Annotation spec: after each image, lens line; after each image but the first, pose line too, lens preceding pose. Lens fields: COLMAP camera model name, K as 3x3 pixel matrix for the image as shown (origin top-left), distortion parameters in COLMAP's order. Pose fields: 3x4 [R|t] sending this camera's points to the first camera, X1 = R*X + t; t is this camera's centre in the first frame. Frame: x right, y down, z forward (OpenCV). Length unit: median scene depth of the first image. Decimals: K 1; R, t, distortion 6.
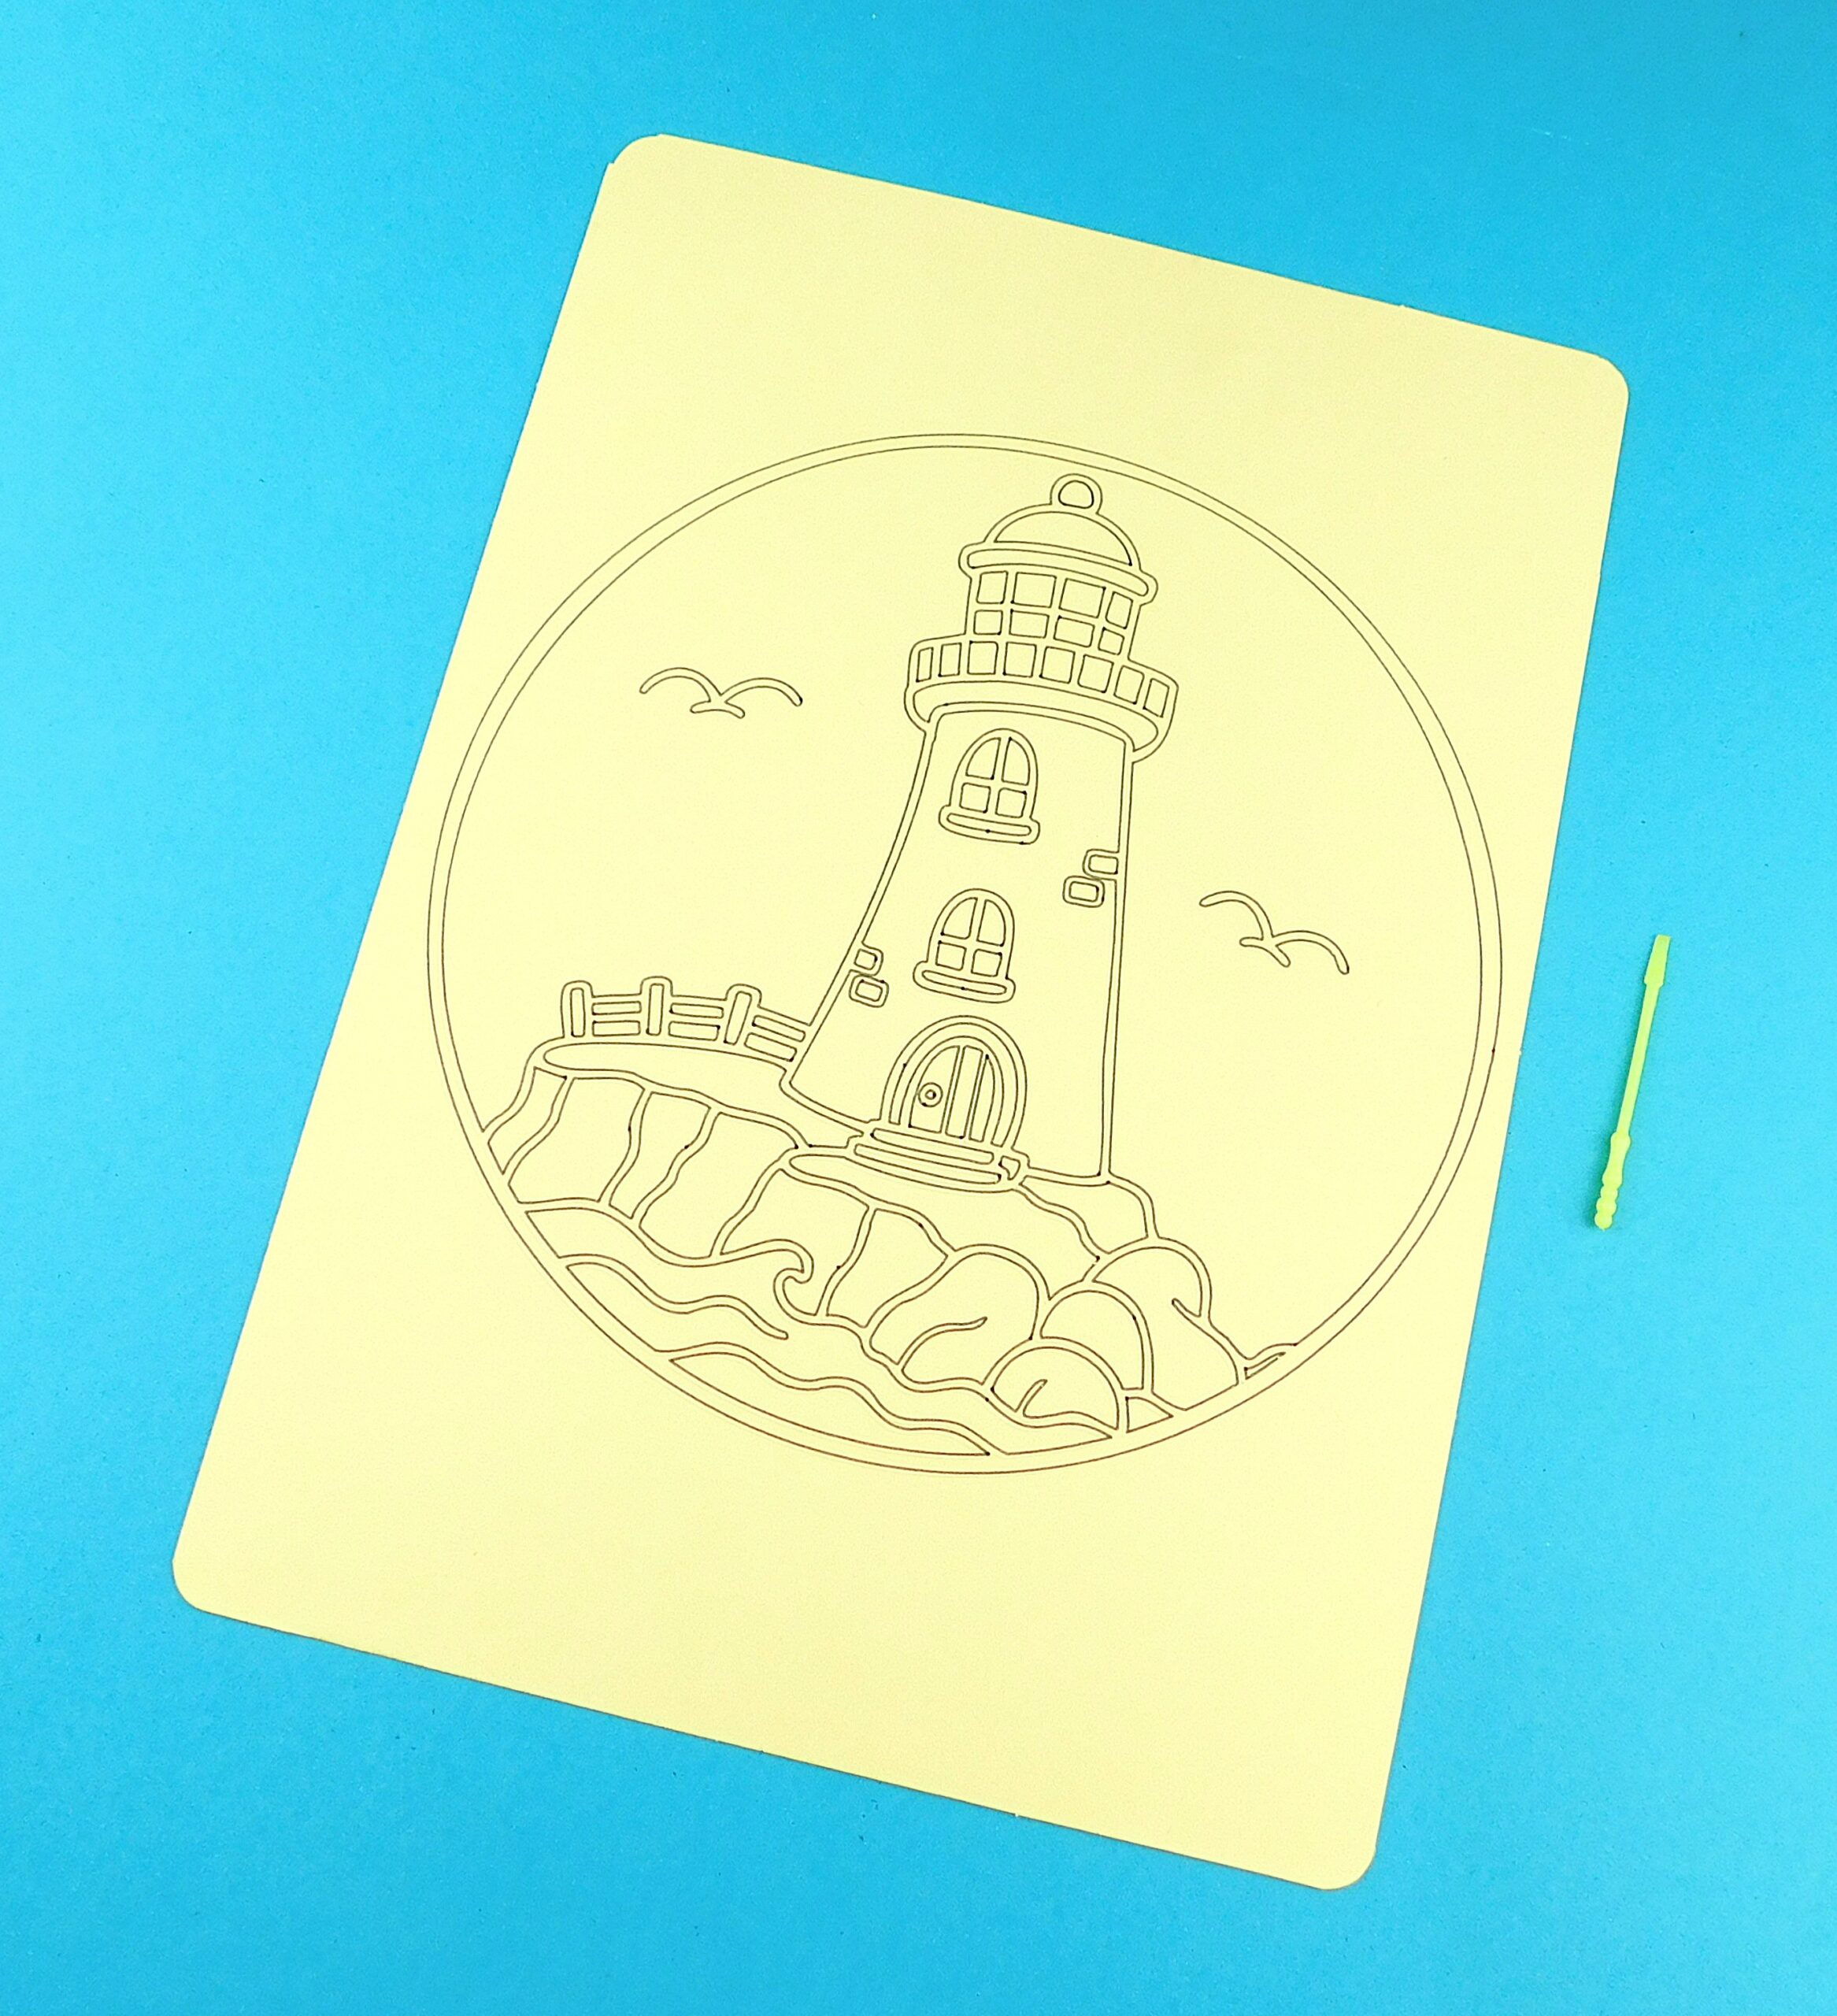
lens RADIAL K [[1668.2, 0, 871.8], [0, 1668.2, 1056.4], [0, 0, 1]] dist [-0.014292, -0.002898]
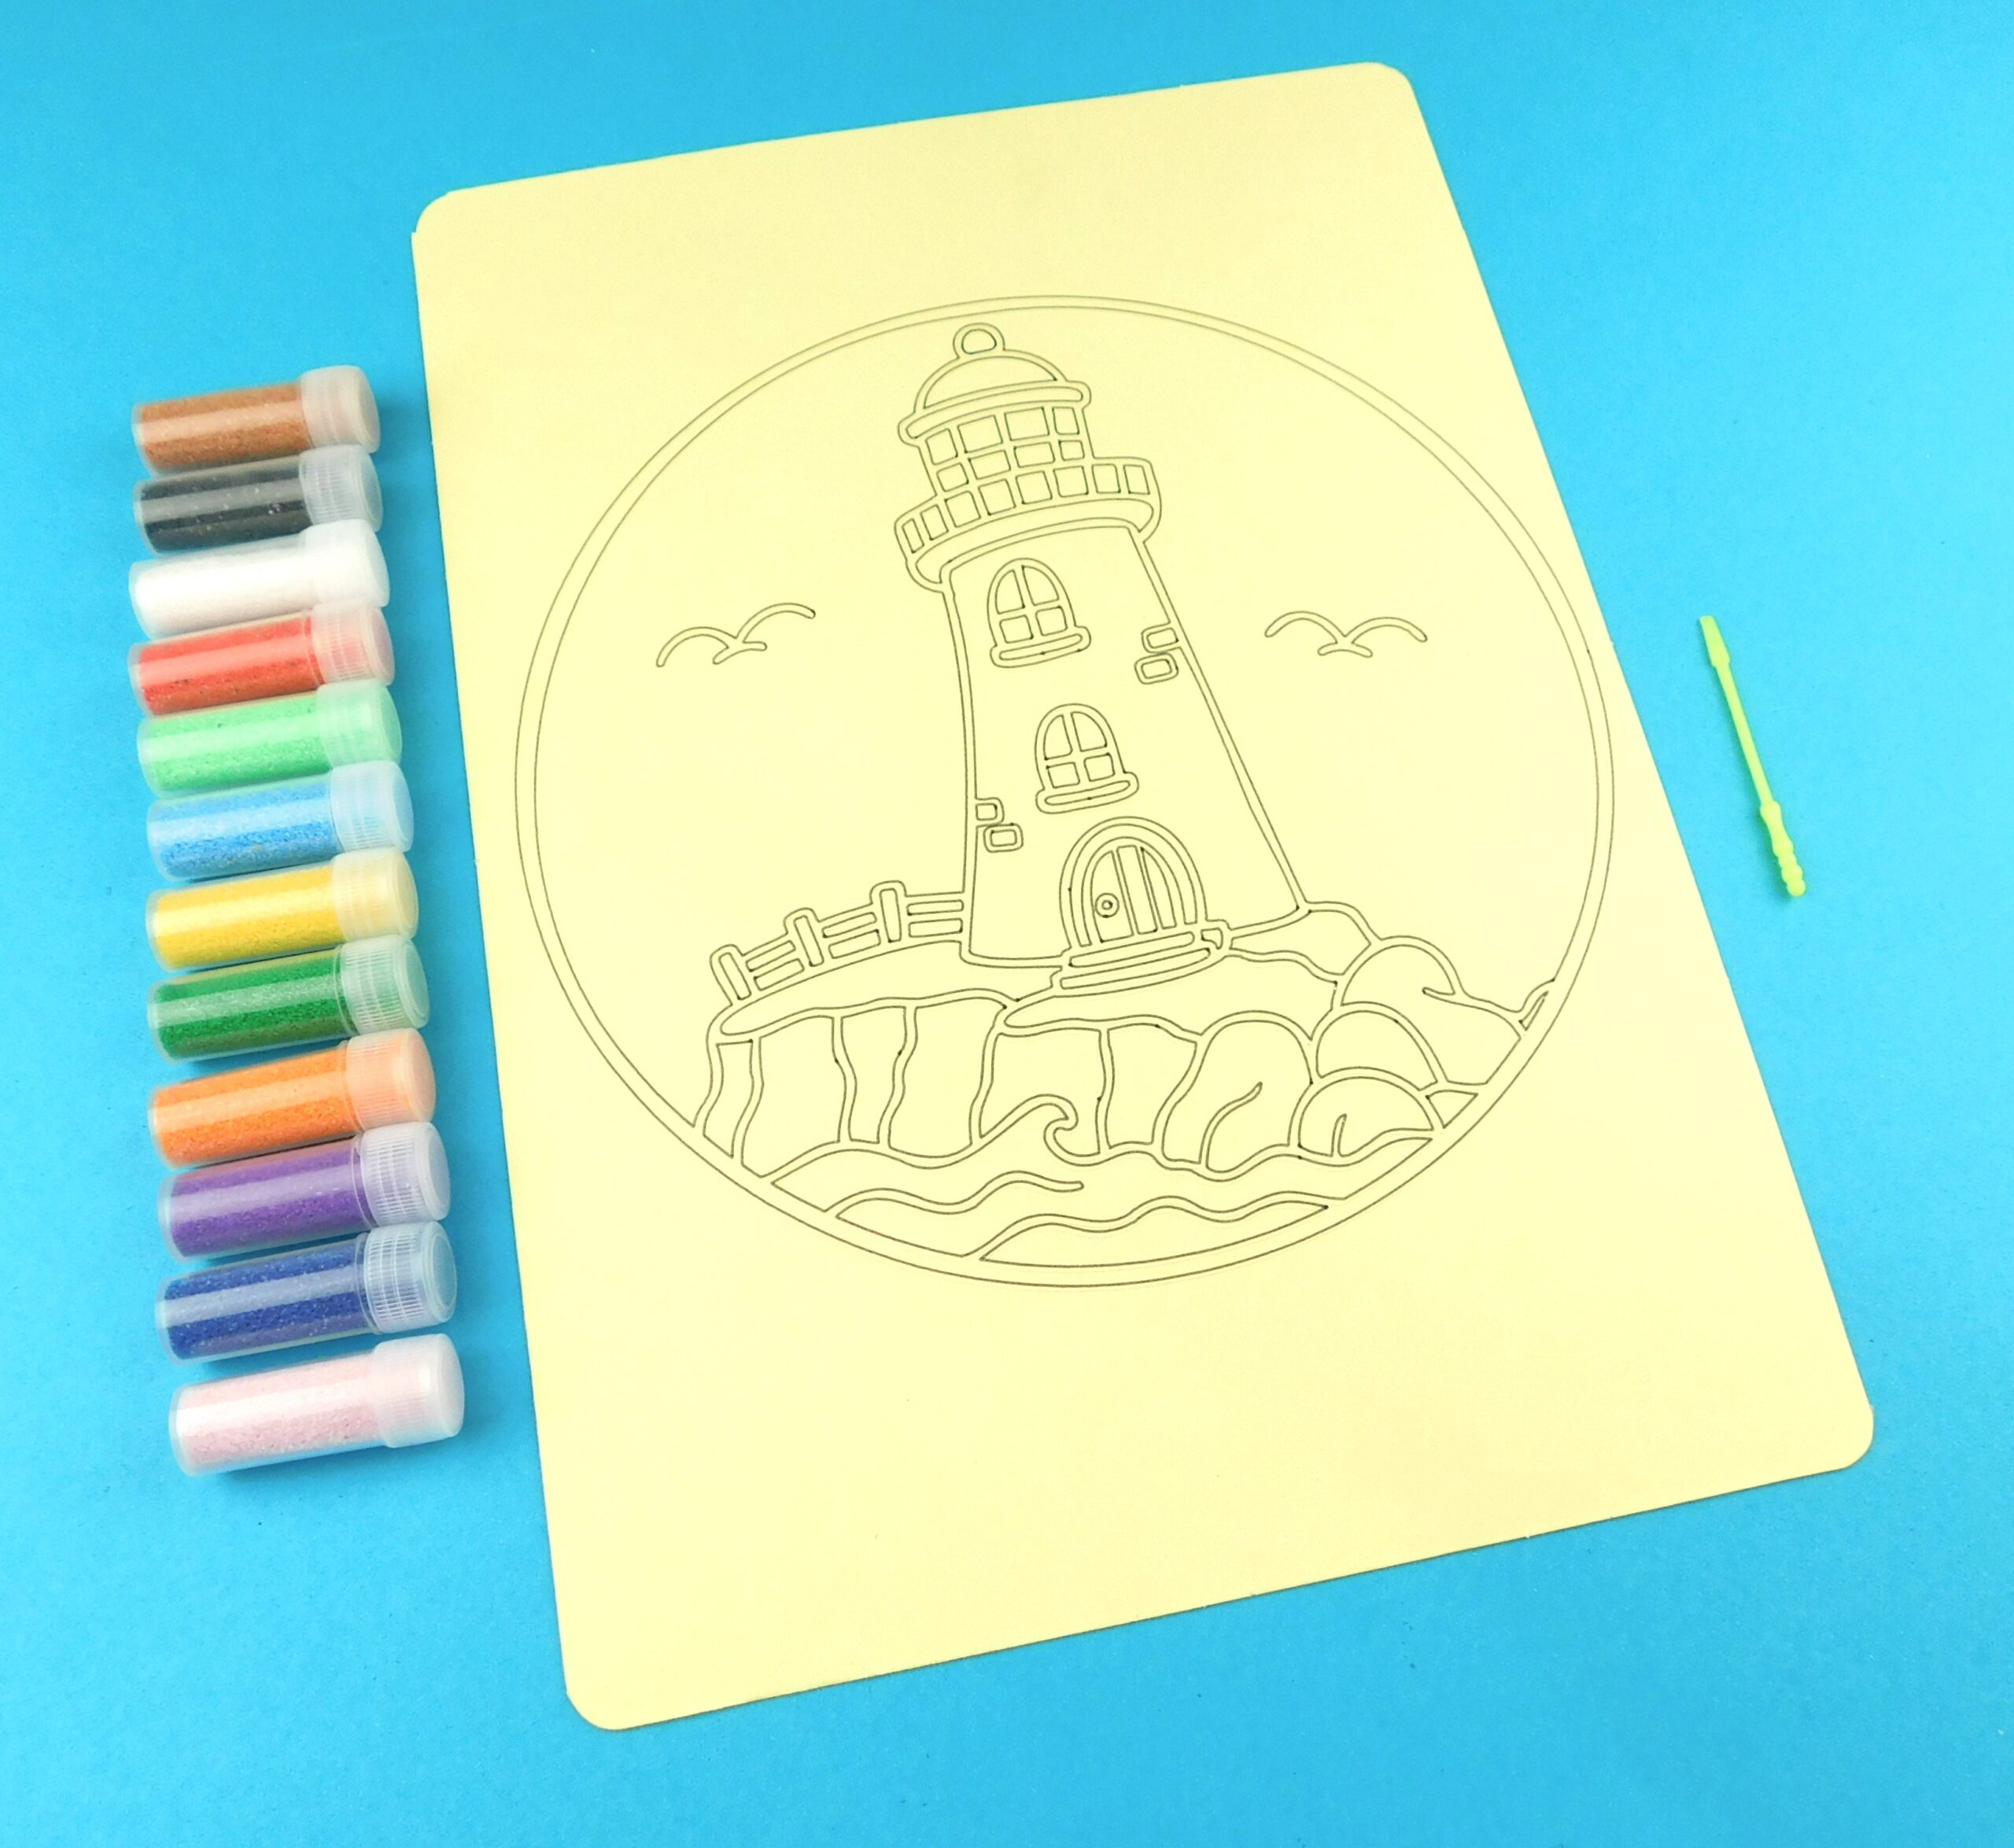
lens RADIAL K [[1666.6, 0, 1024.3], [0, 1666.6, 965.0], [0, 0, 1]] dist [-0.014292, -0.002898]
pose [[0.907734, -0.403539, 0.114785, -0.133134], [0.414497, 0.904911, -0.096584, 0.127783], [-0.064895, 0.135251, 0.988684, 0.051685]]
